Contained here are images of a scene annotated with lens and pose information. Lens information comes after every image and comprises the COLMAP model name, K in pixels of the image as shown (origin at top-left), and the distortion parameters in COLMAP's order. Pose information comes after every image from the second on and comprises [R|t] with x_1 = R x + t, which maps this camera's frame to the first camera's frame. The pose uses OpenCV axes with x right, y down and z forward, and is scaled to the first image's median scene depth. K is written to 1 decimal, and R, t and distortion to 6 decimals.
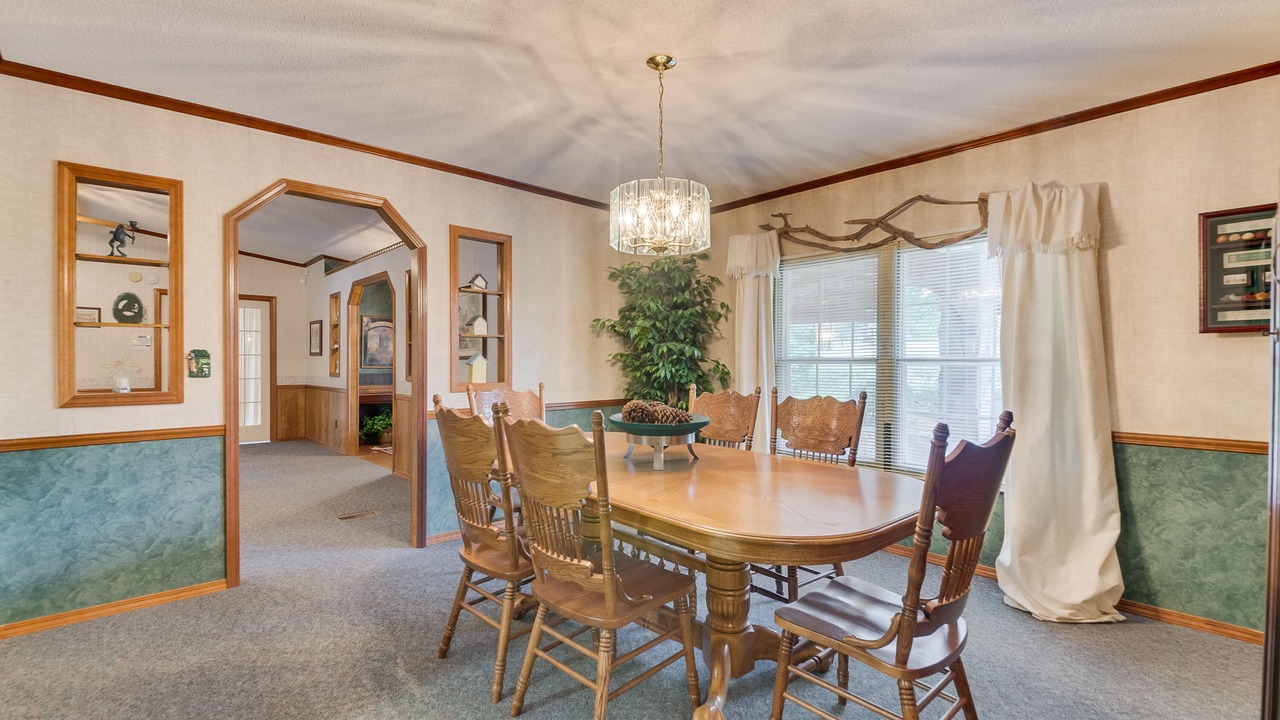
lens RADIAL K [[562.8, 0, 639.2], [0, 562.8, 366.5], [0, 0, 1]] dist [0.040712, -0.000094]
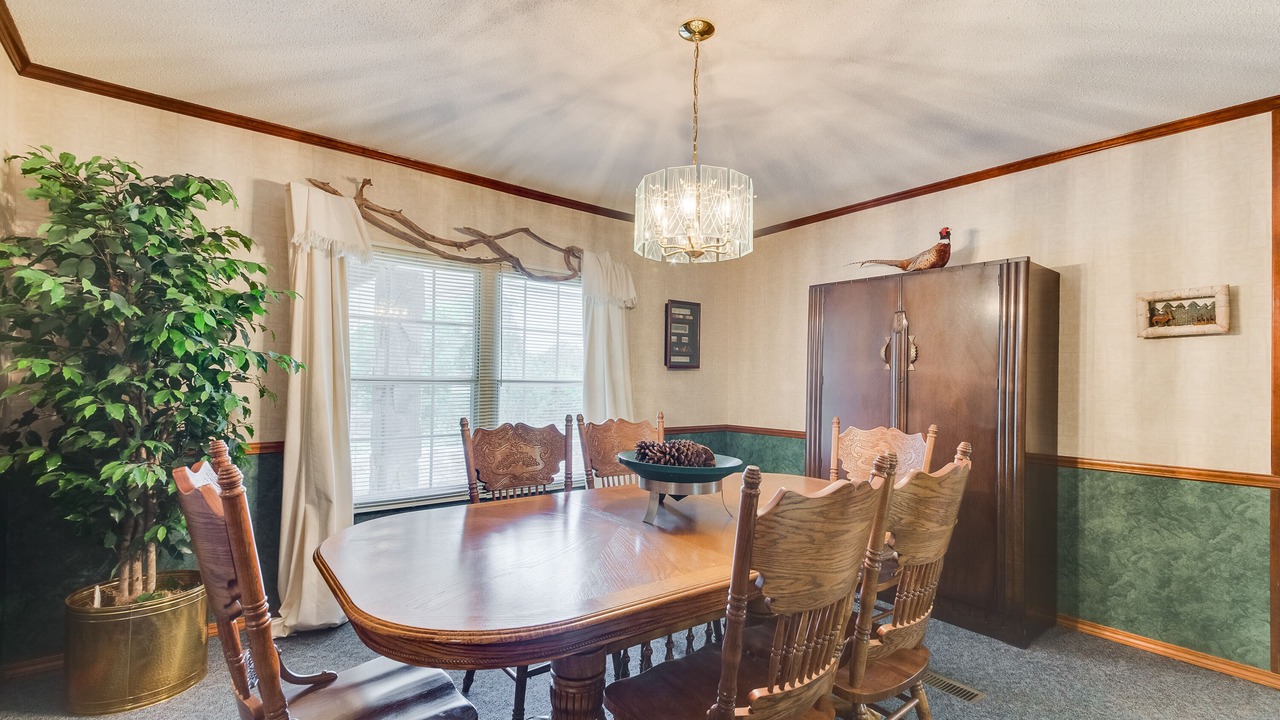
lens RADIAL K [[562.8, 0, 639.2], [0, 562.8, 366.5], [0, 0, 1]] dist [0.040712, -0.000094]
pose [[0.083007, 0.020980, 0.996328, -0.559742], [-0.002423, 0.999780, -0.020851, -0.018650], [-0.996546, -0.000684, 0.083040, 0.722029]]
